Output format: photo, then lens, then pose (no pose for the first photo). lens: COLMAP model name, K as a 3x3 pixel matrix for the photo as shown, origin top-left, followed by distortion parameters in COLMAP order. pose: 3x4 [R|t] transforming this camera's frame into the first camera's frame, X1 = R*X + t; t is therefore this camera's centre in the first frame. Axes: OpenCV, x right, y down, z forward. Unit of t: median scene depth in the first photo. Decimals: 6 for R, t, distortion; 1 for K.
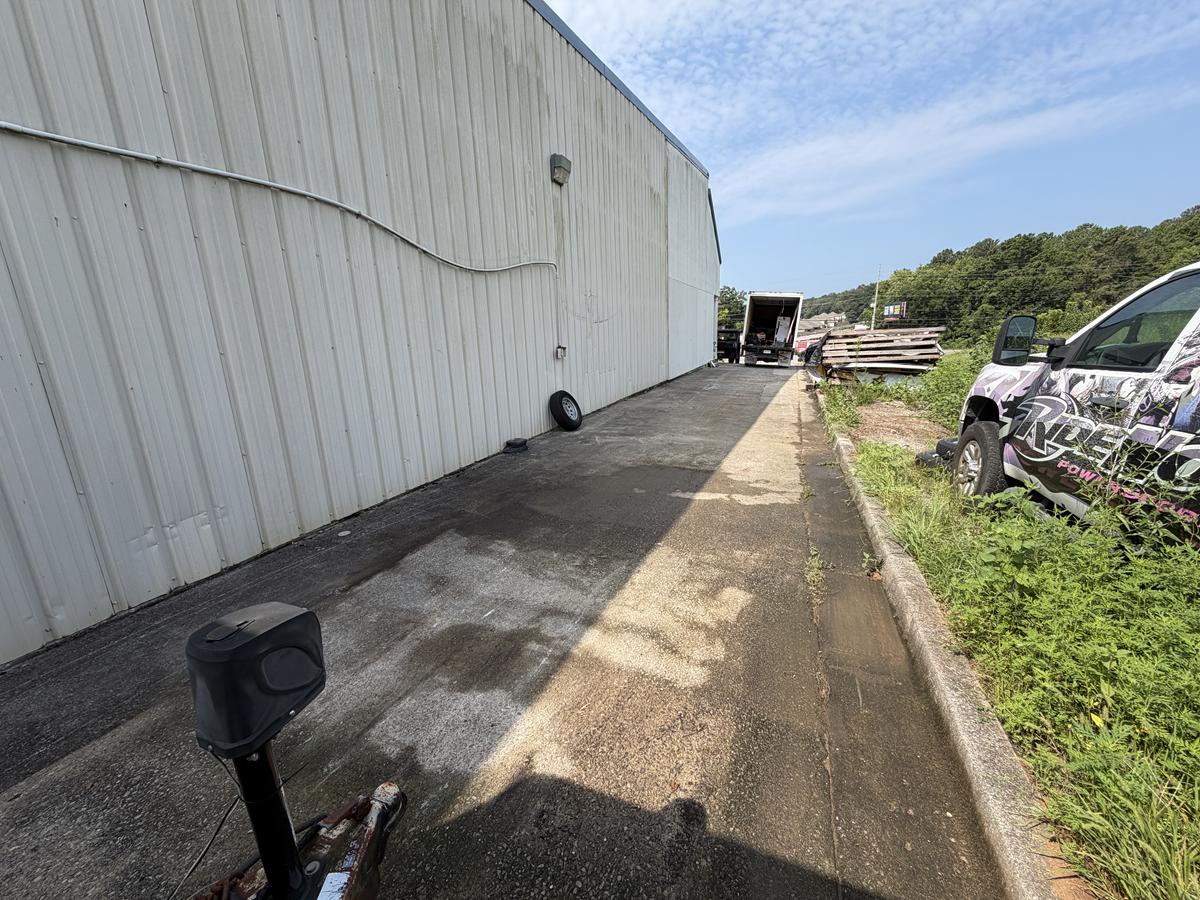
lens RADIAL K [[475.3, 0, 600.0], [0, 475.3, 450.0], [0, 0, 1]] dist [-0.000253, -0.000052]
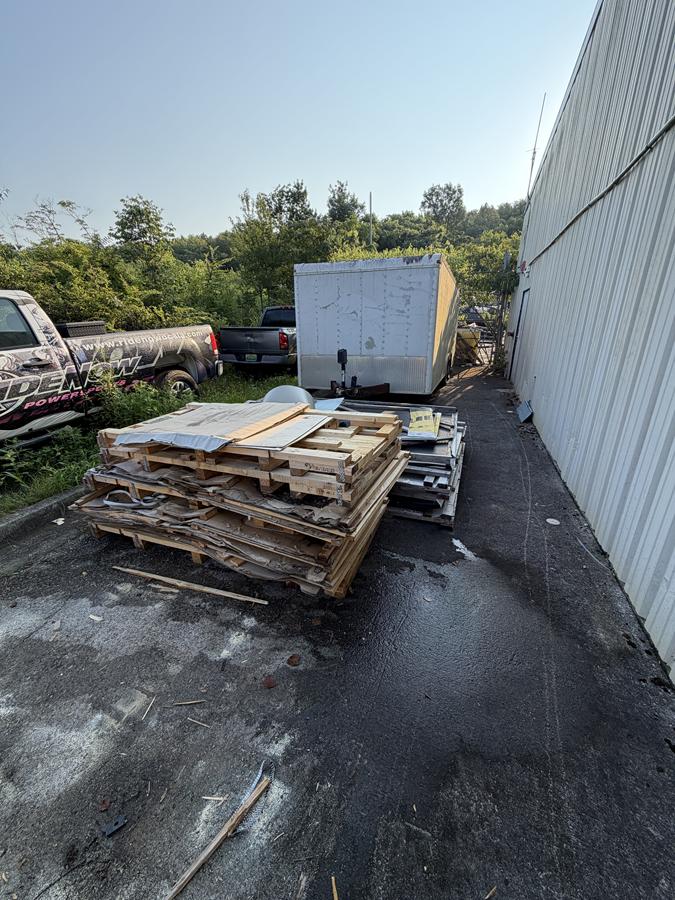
lens RADIAL K [[356.5, 0, 337.5], [0, 356.5, 450.0], [0, 0, 1]] dist [-0.000253, -0.000052]
pose [[-0.998760, 0.046118, -0.018754, -0.032062], [0.027505, 0.825125, 0.564280, -0.130082], [0.041498, 0.563064, -0.825370, 0.530569]]
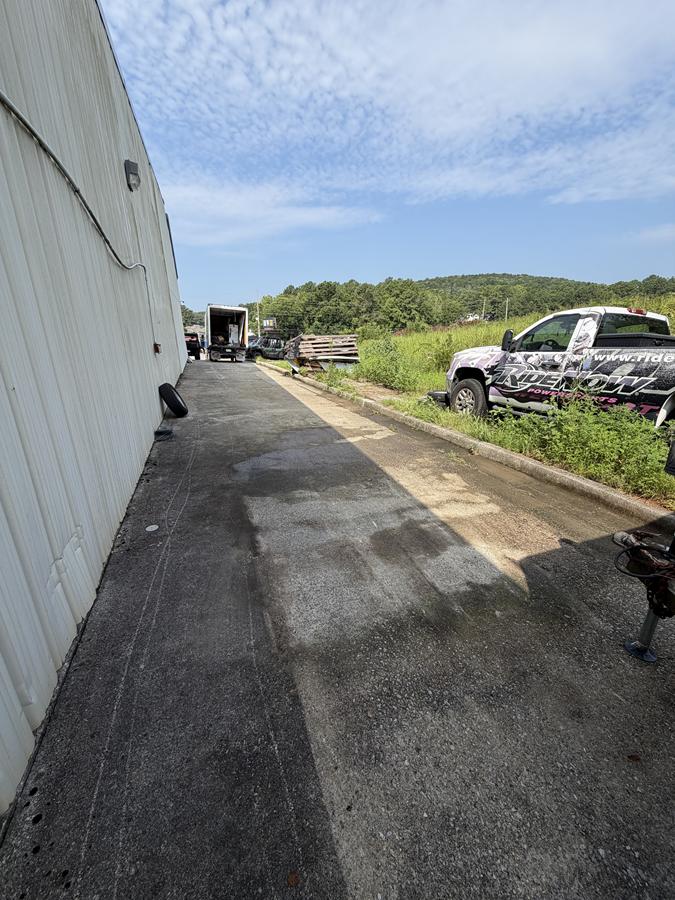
lens RADIAL K [[356.5, 0, 337.5], [0, 356.5, 450.0], [0, 0, 1]] dist [-0.000253, -0.000052]
pose [[0.737830, -0.185474, 0.649004, -0.249773], [0.142758, 0.982635, 0.118523, -0.006958], [-0.659718, 0.005201, 0.751496, 0.062517]]
